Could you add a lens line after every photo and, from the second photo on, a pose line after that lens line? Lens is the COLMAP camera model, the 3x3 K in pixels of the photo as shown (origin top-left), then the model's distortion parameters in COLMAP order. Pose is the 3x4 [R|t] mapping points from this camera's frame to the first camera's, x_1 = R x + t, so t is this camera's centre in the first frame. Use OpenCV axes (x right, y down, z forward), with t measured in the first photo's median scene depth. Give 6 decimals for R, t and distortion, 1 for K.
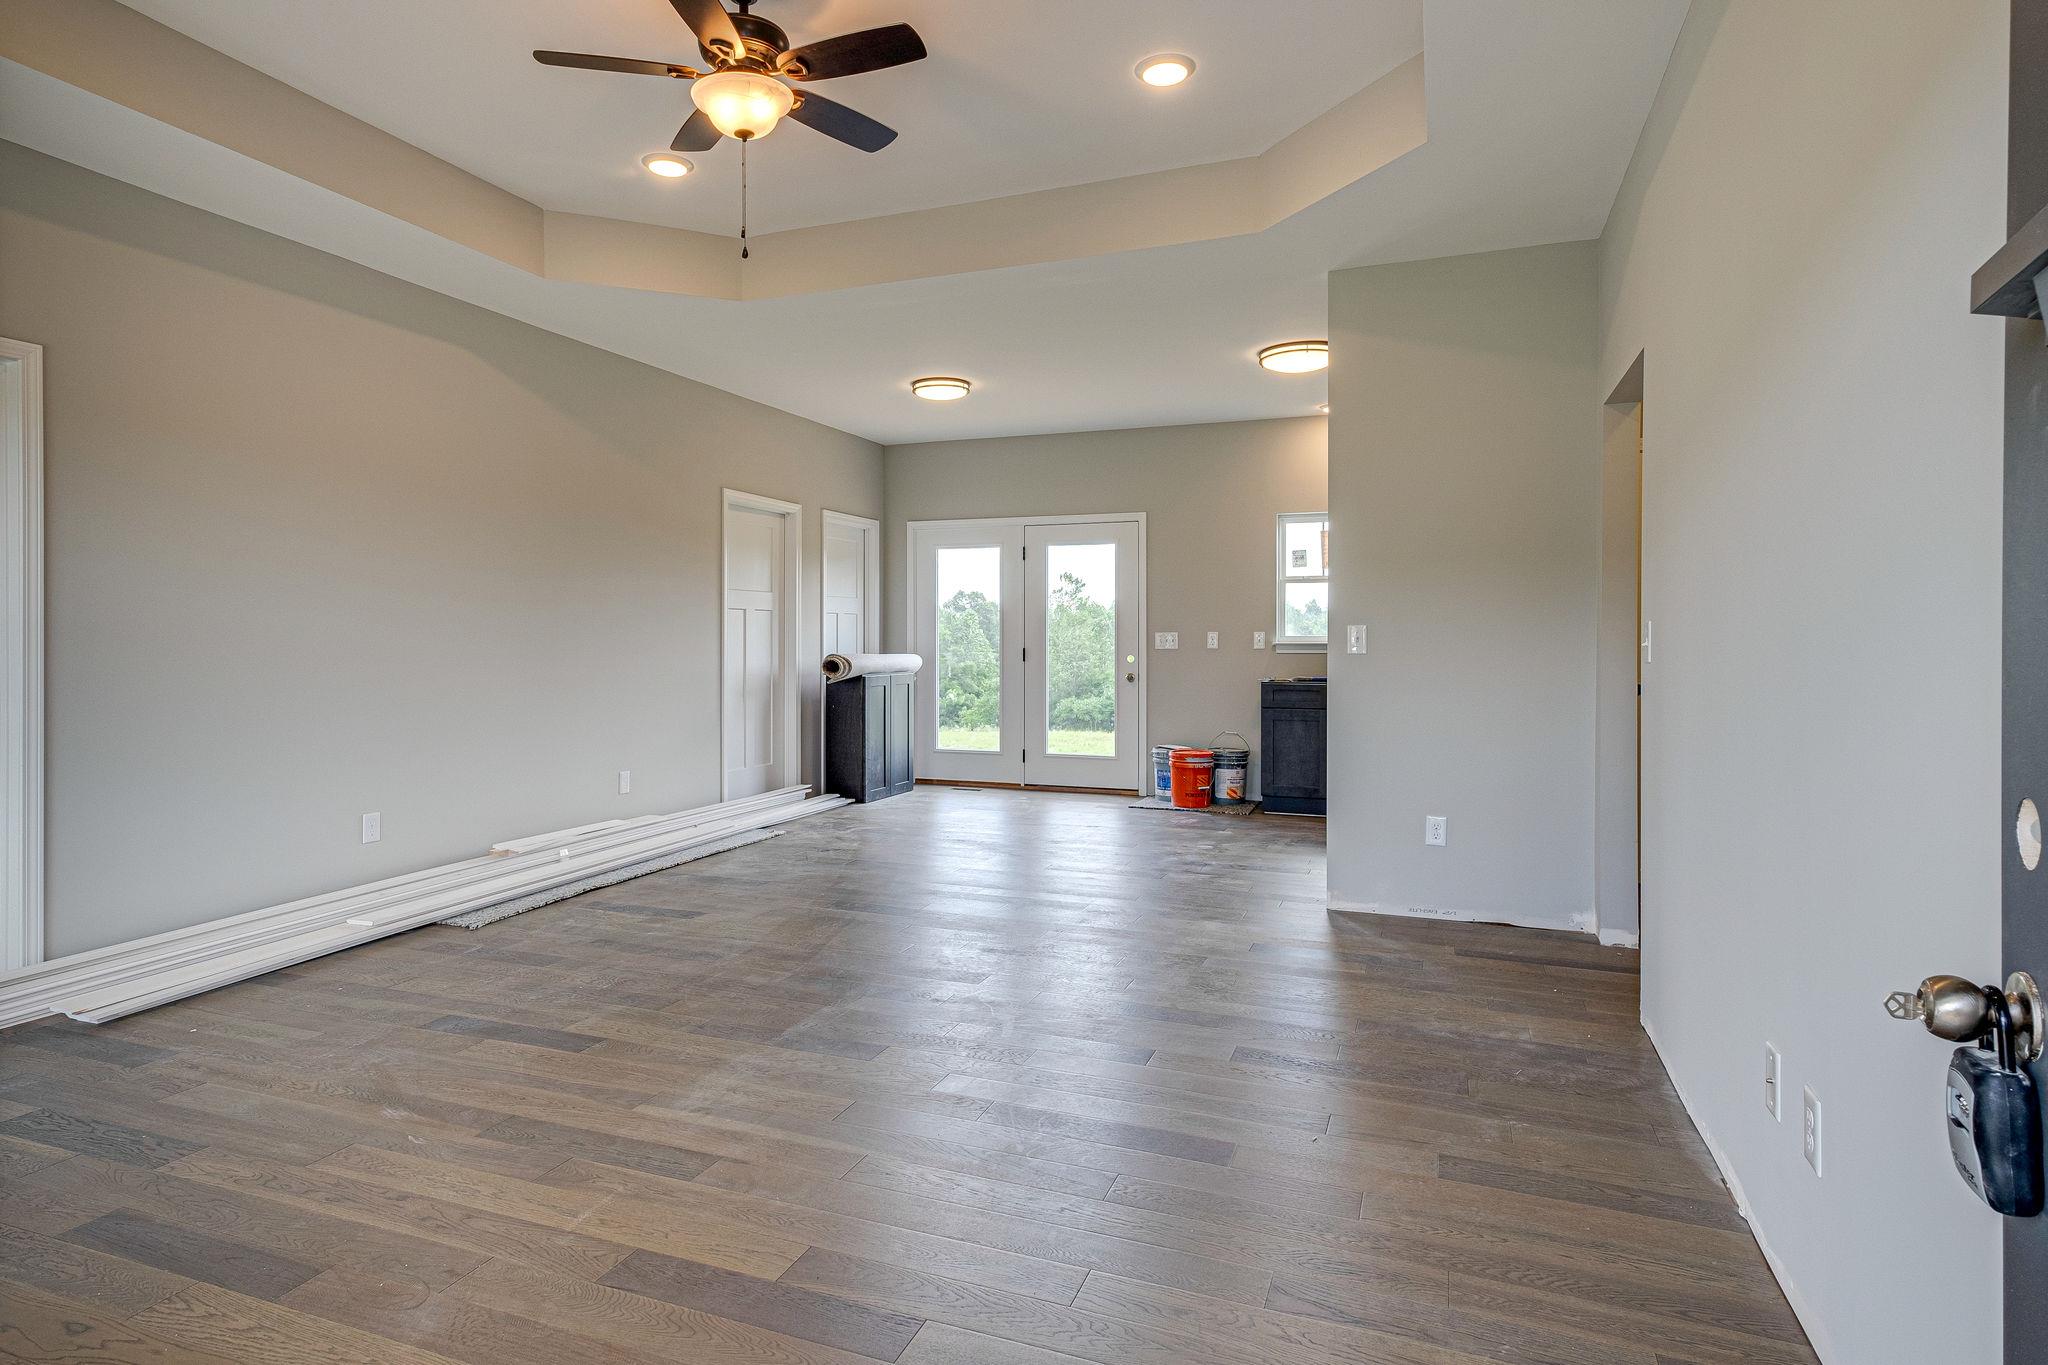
lens RADIAL K [[1194.0, 0, 1023.7], [0, 1194.0, 664.1], [0, 0, 1]] dist [0.037352, 0.001776]
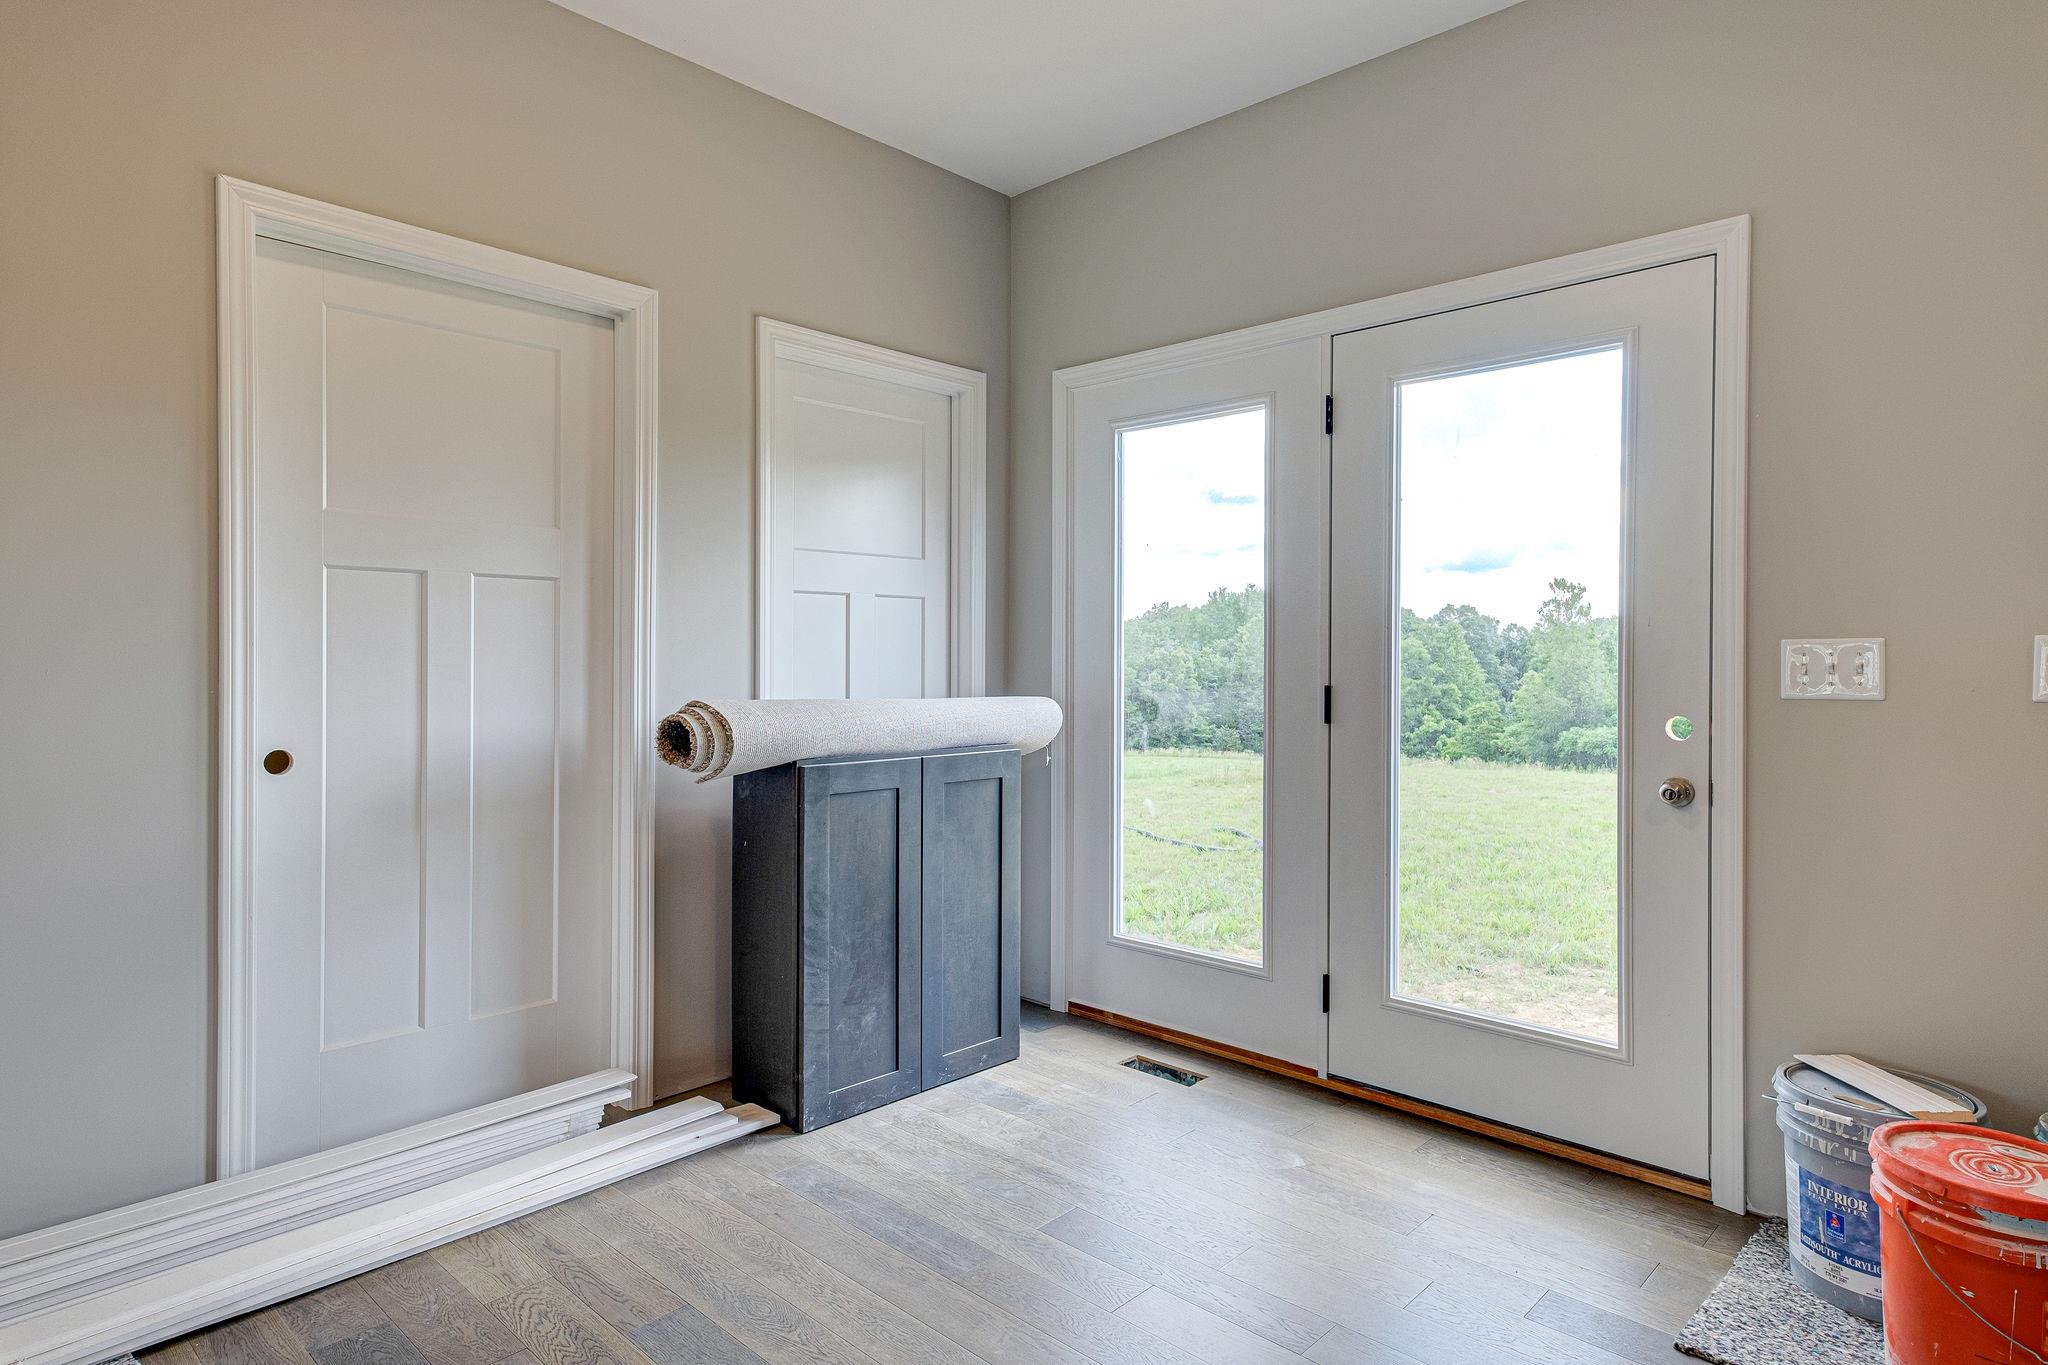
lens RADIAL K [[1194.0, 0, 1023.7], [0, 1194.0, 664.1], [0, 0, 1]] dist [0.037352, 0.001776]
pose [[0.924959, 0.006033, -0.380018, 0.055579], [-0.012723, 0.999805, -0.015095, -0.014370], [0.379853, 0.018797, 0.924856, 0.695313]]
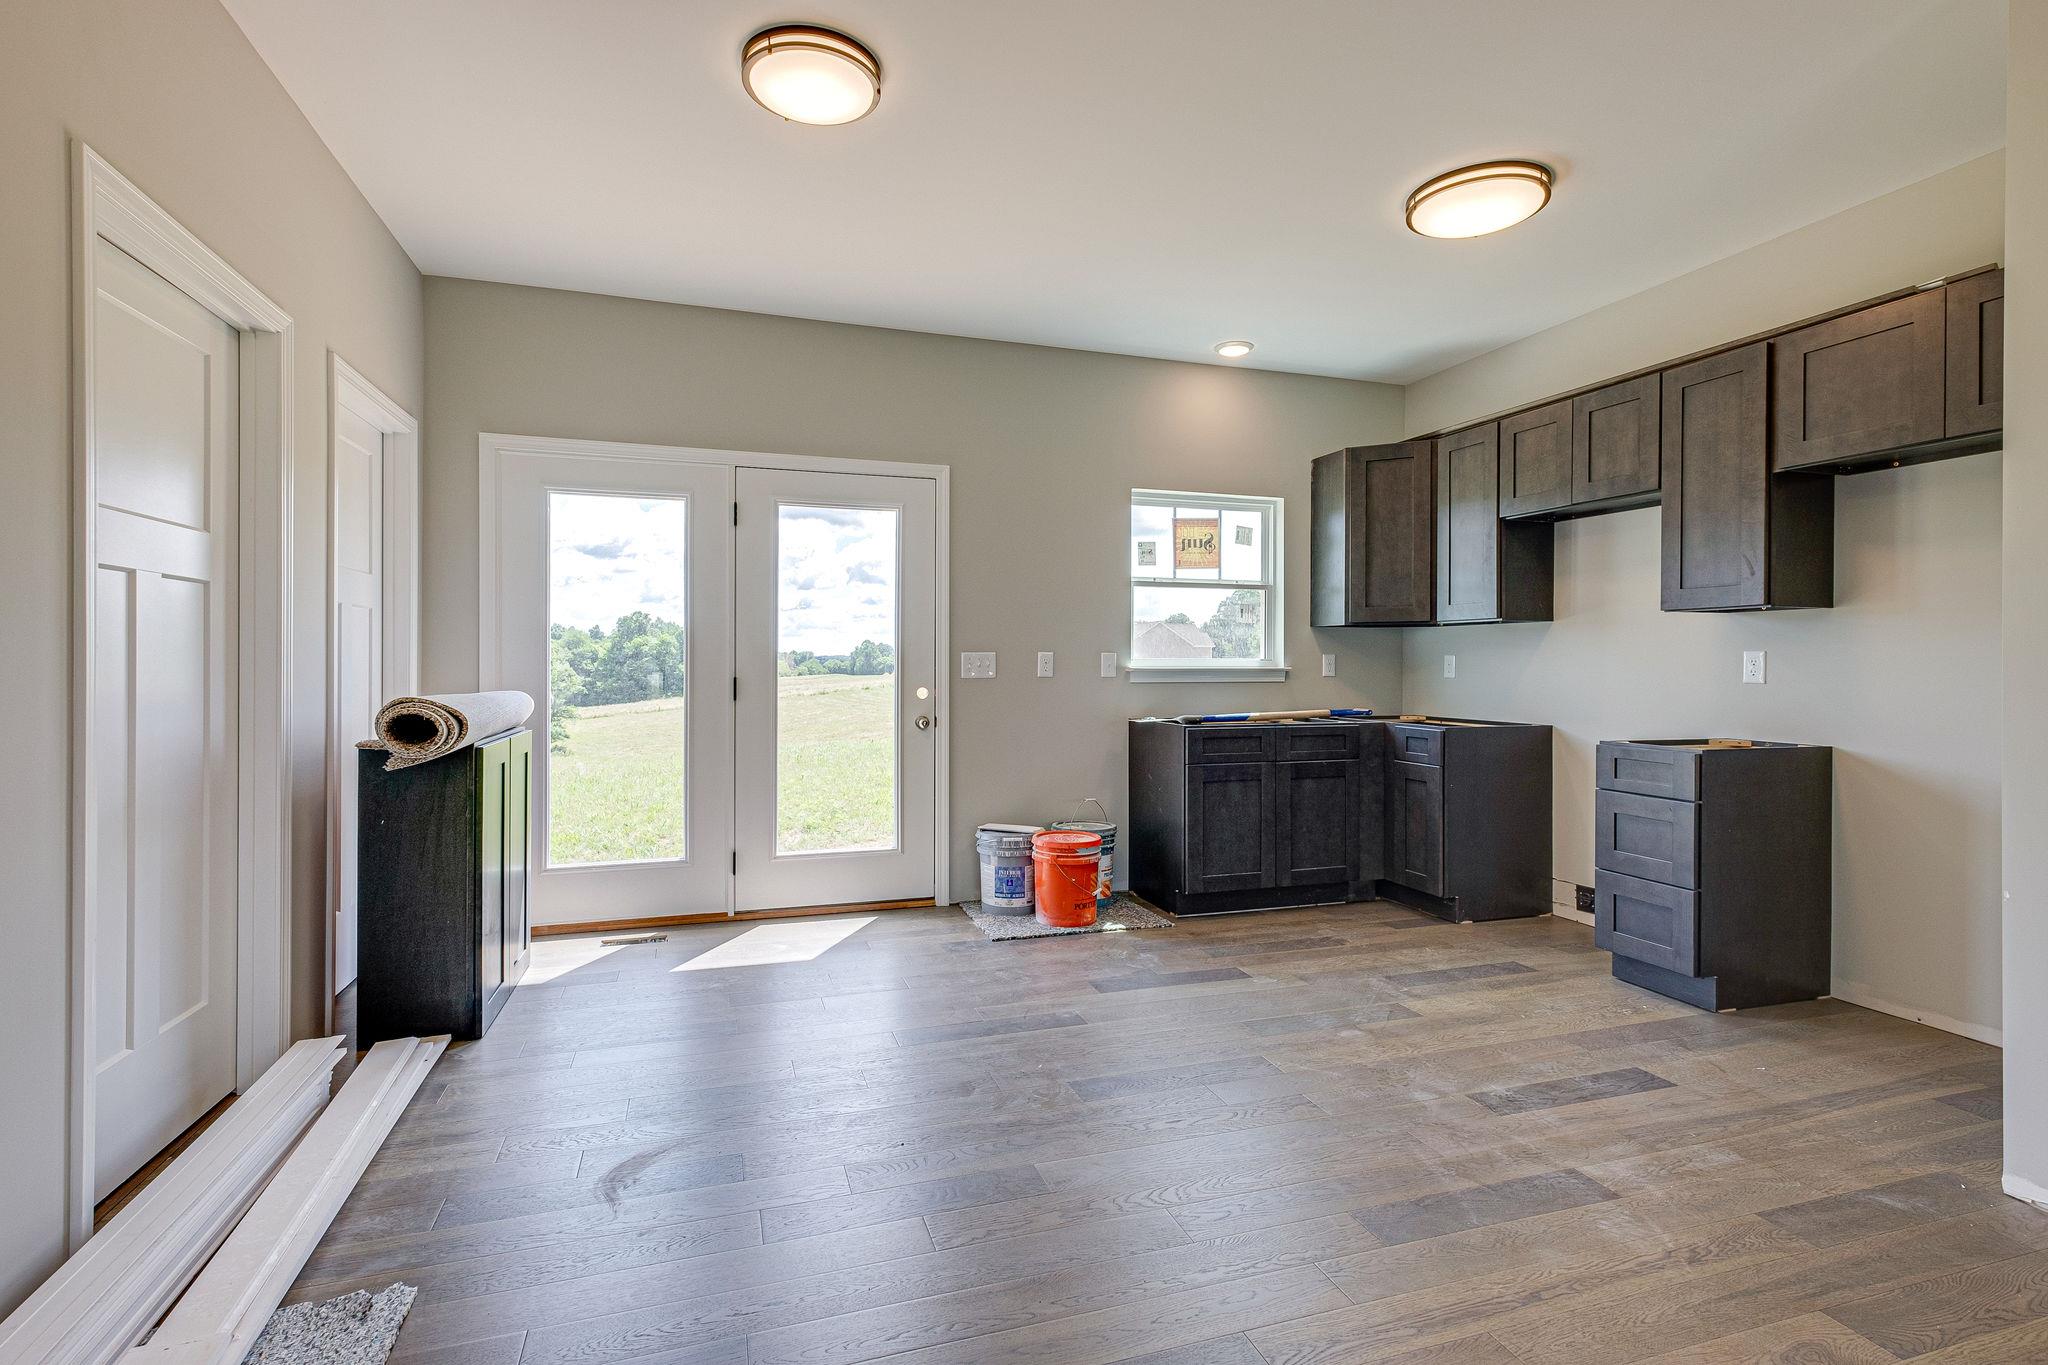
lens RADIAL K [[945.4, 0, 1046.9], [0, 945.4, 666.4], [0, 0, 1]] dist [-0.002156, -0.000171]
pose [[0.767991, -0.000264, 0.640460, -0.192106], [0.012057, 0.999829, -0.014046, -0.011275], [-0.640347, 0.018509, 0.767863, 0.597868]]
